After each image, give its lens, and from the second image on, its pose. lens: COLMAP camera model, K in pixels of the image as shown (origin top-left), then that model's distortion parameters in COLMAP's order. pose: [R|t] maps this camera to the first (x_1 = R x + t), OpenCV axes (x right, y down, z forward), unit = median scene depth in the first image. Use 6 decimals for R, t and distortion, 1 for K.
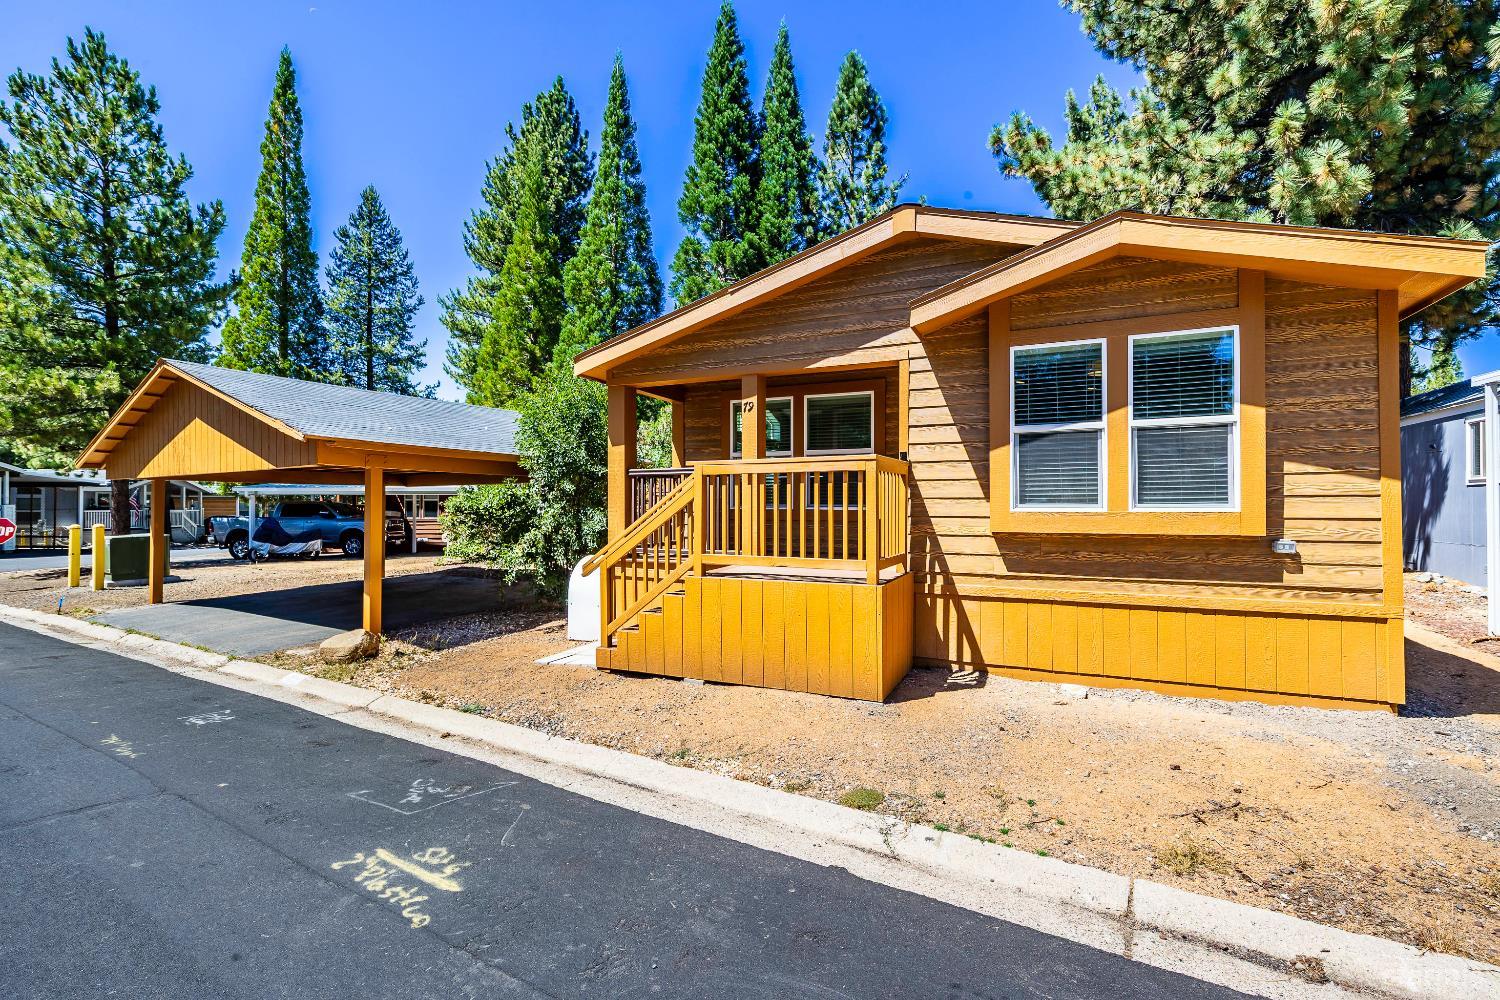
lens RADIAL K [[663.9, 0, 750.0], [0, 663.9, 500.0], [0, 0, 1]] dist [0.017767, -0.009375]
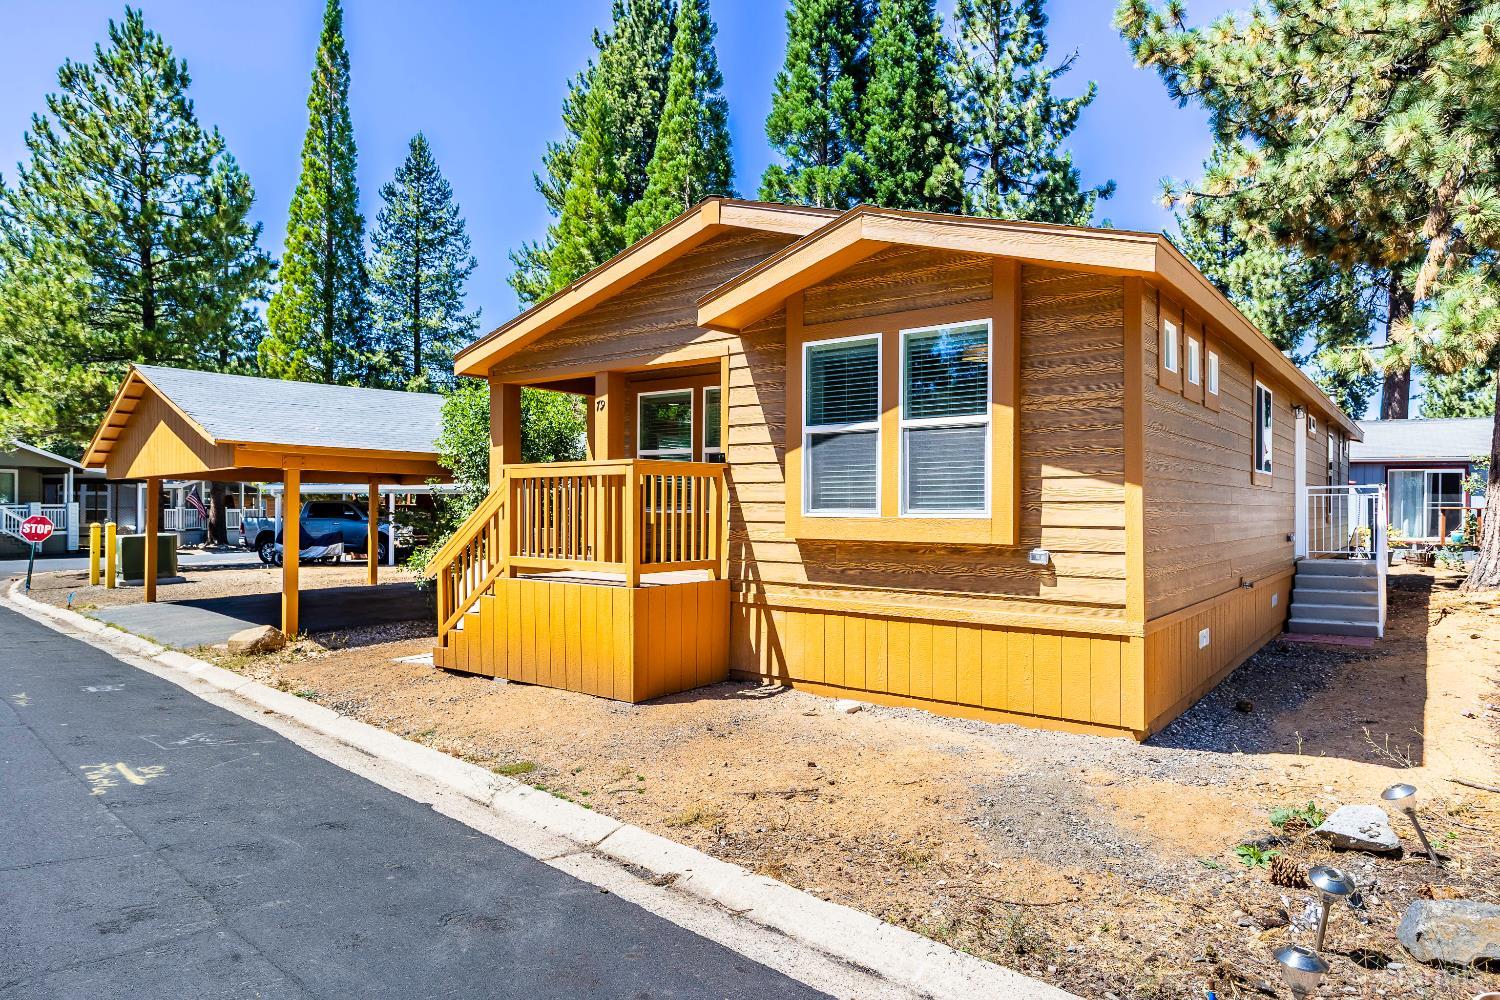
lens RADIAL K [[921.5, 0, 750.0], [0, 921.5, 500.0], [0, 0, 1]] dist [0.028911, -0.024911]
pose [[0.972642, 0.004299, -0.232270, 0.217456], [-0.004275, 0.999991, 0.000607, -0.002357], [0.232270, 0.000403, 0.972651, -0.102411]]
